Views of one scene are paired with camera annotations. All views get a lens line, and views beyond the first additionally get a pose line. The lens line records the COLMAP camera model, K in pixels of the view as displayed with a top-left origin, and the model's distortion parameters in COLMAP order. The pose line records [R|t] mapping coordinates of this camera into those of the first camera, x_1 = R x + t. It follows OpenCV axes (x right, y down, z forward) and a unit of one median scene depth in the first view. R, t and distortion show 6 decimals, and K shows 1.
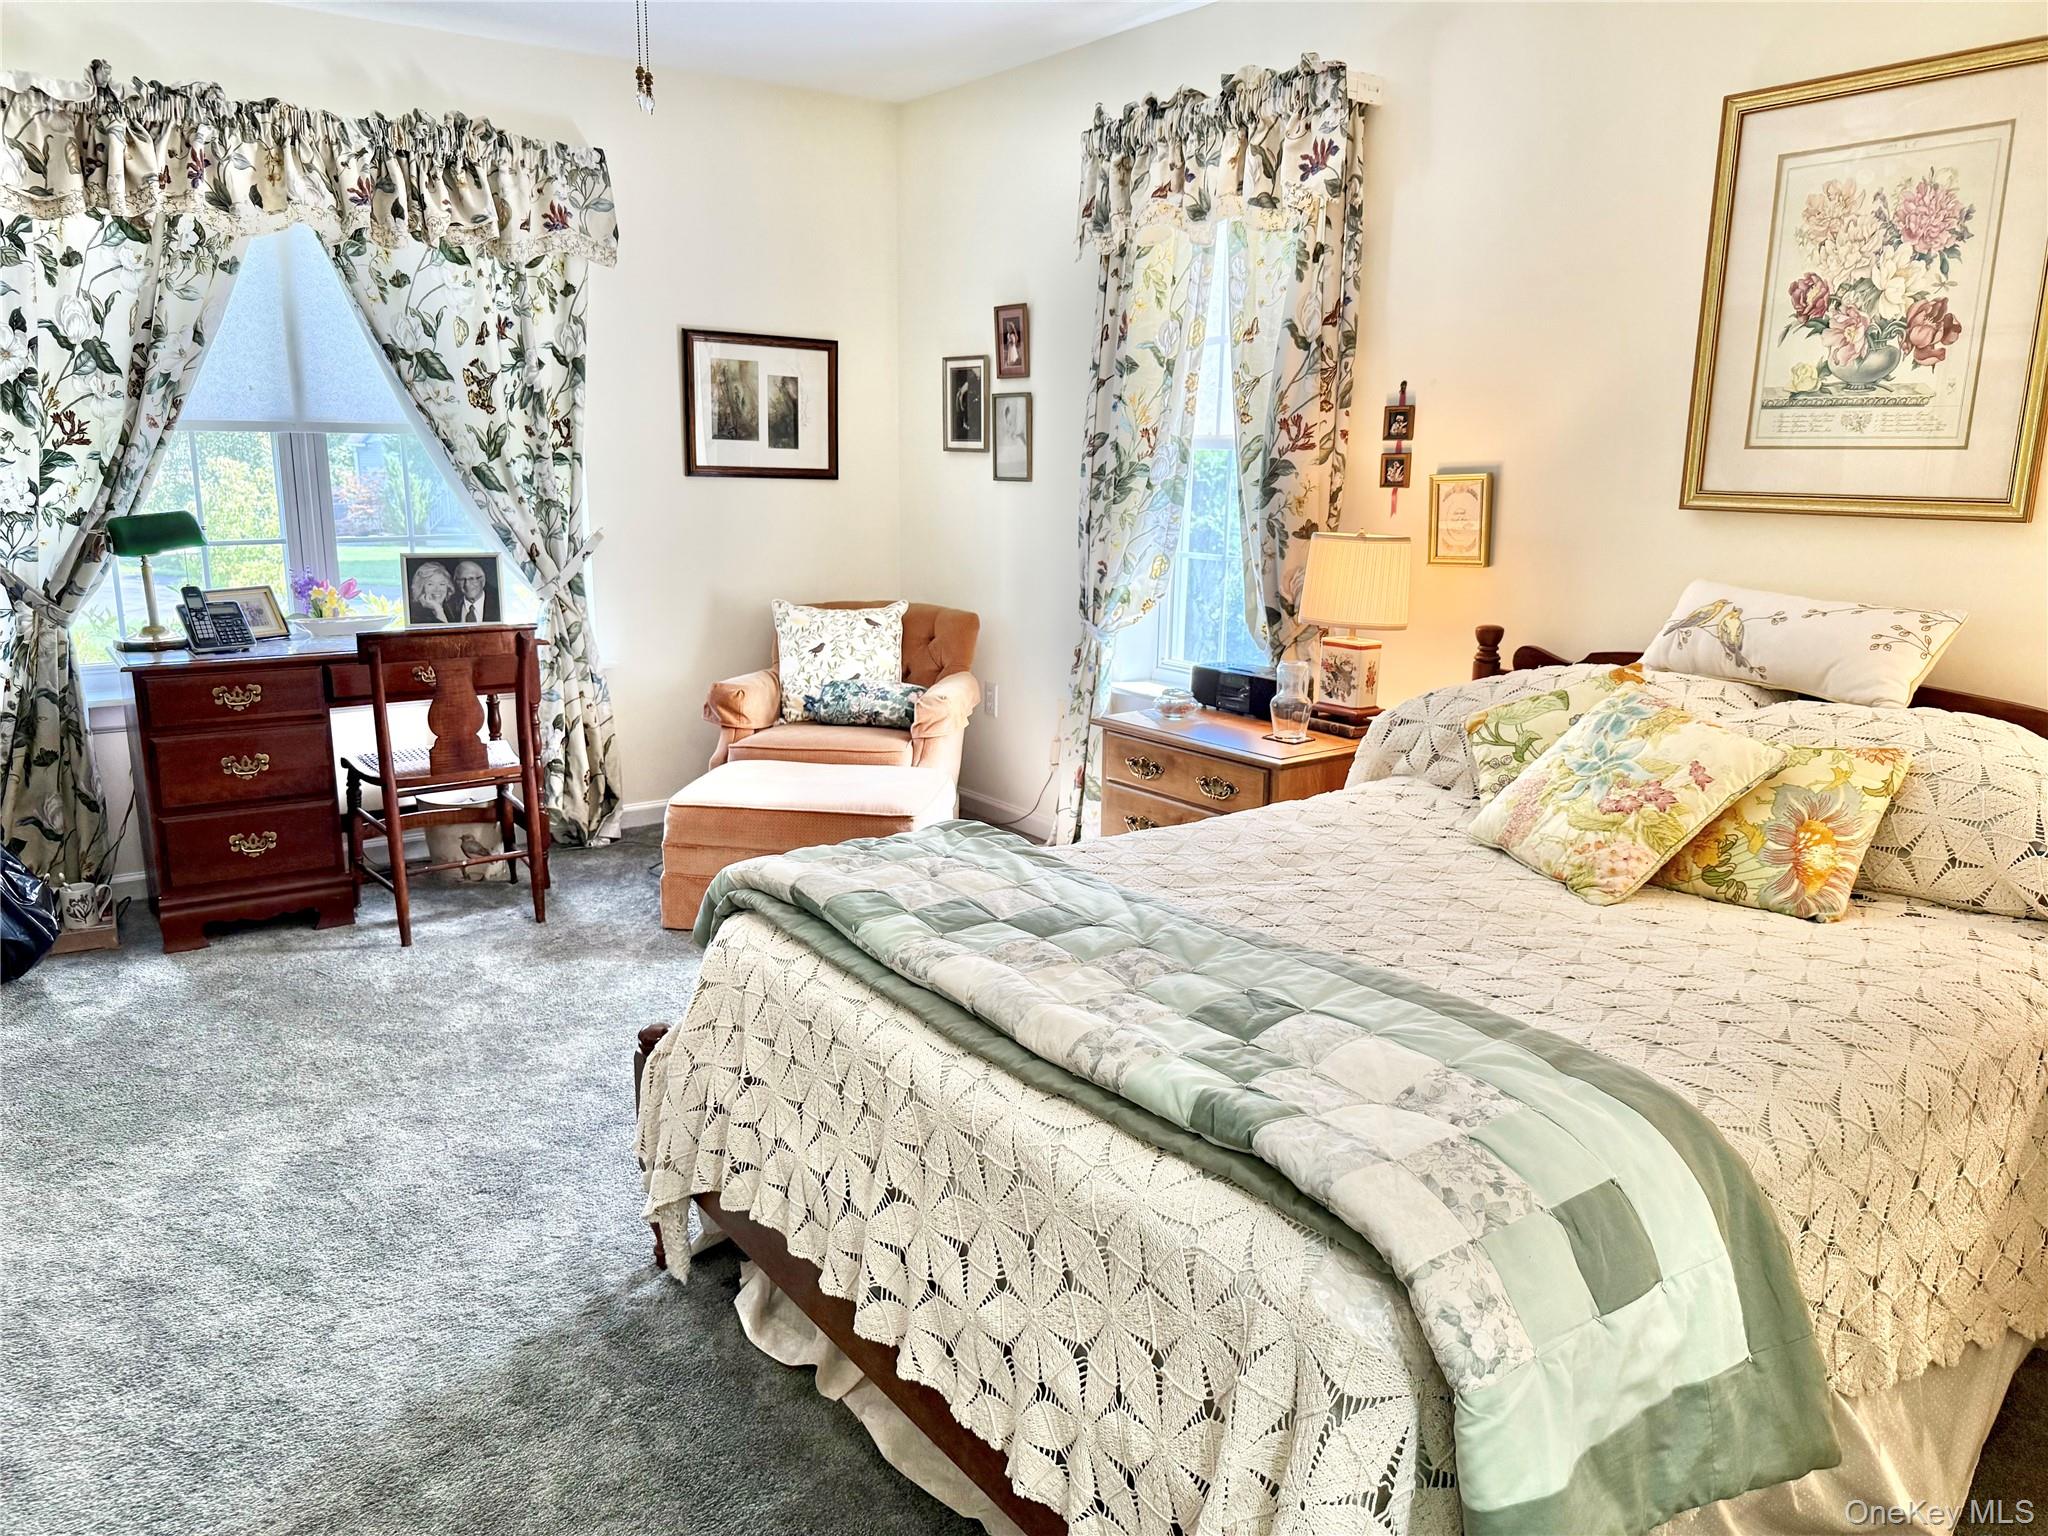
lens RADIAL K [[1412.3, 0, 1024.0], [0, 1412.3, 768.0], [0, 0, 1]] dist [-0.001868, -0.042116]
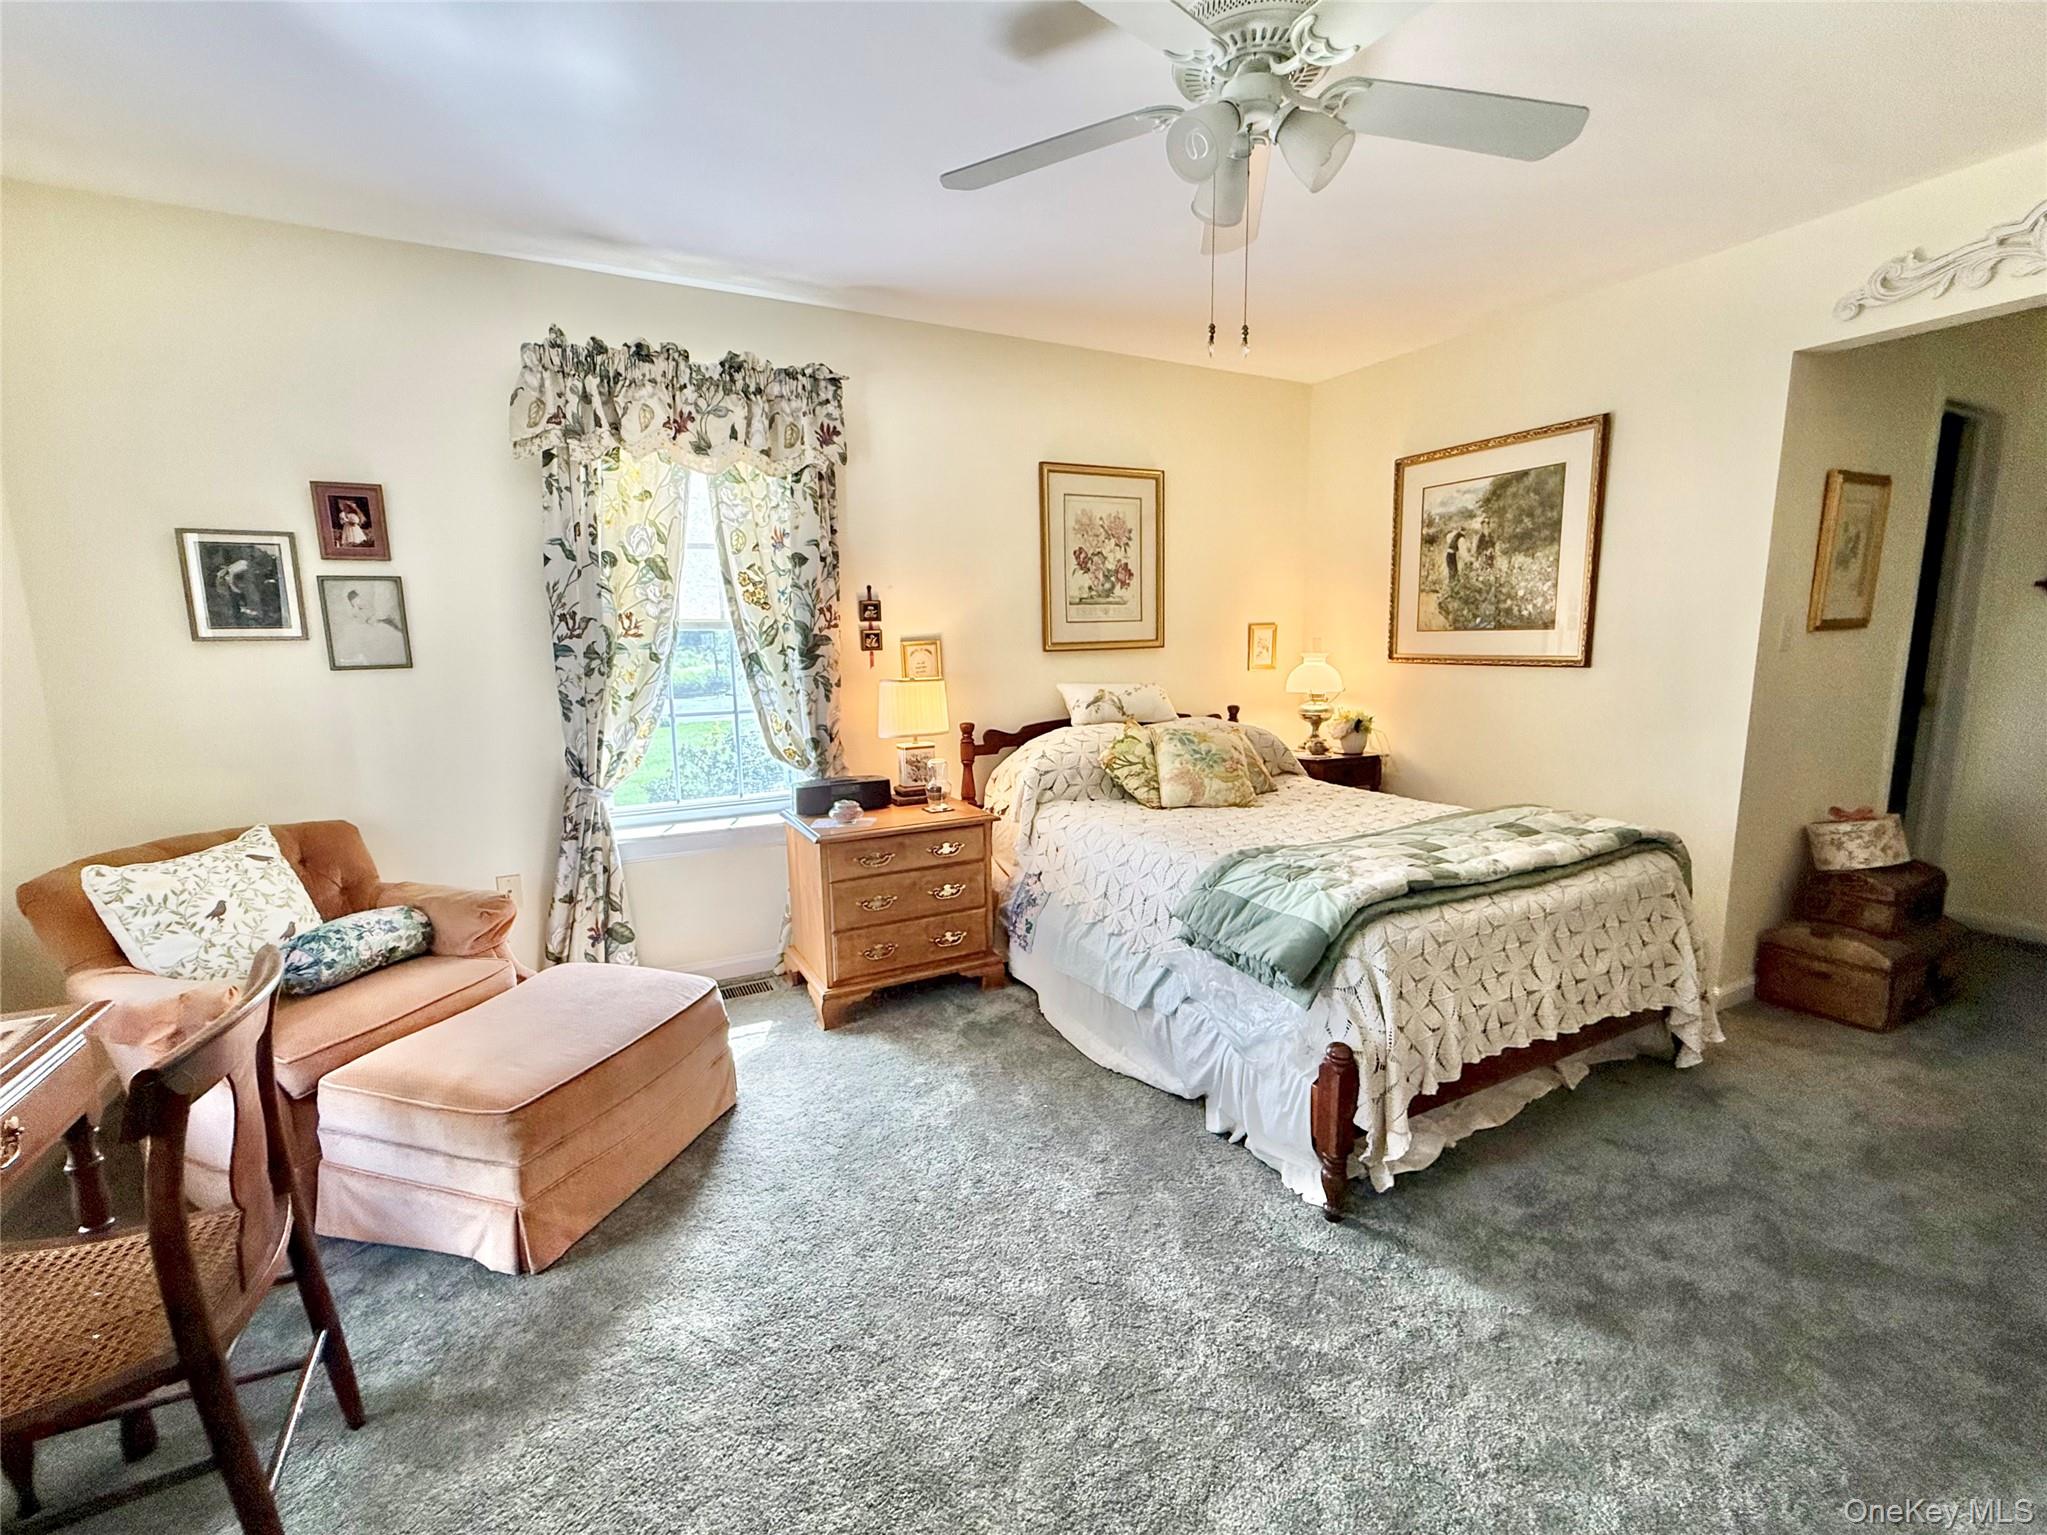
lens RADIAL K [[863.5, 0, 1020.6], [0, 863.5, 732.5], [0, 0, 1]] dist [-0.000979, -0.000032]
pose [[0.168299, -0.126979, 0.977523, -0.673961], [0.233257, 0.968634, 0.085665, -0.154676], [-0.957740, 0.213597, 0.192639, 0.675963]]
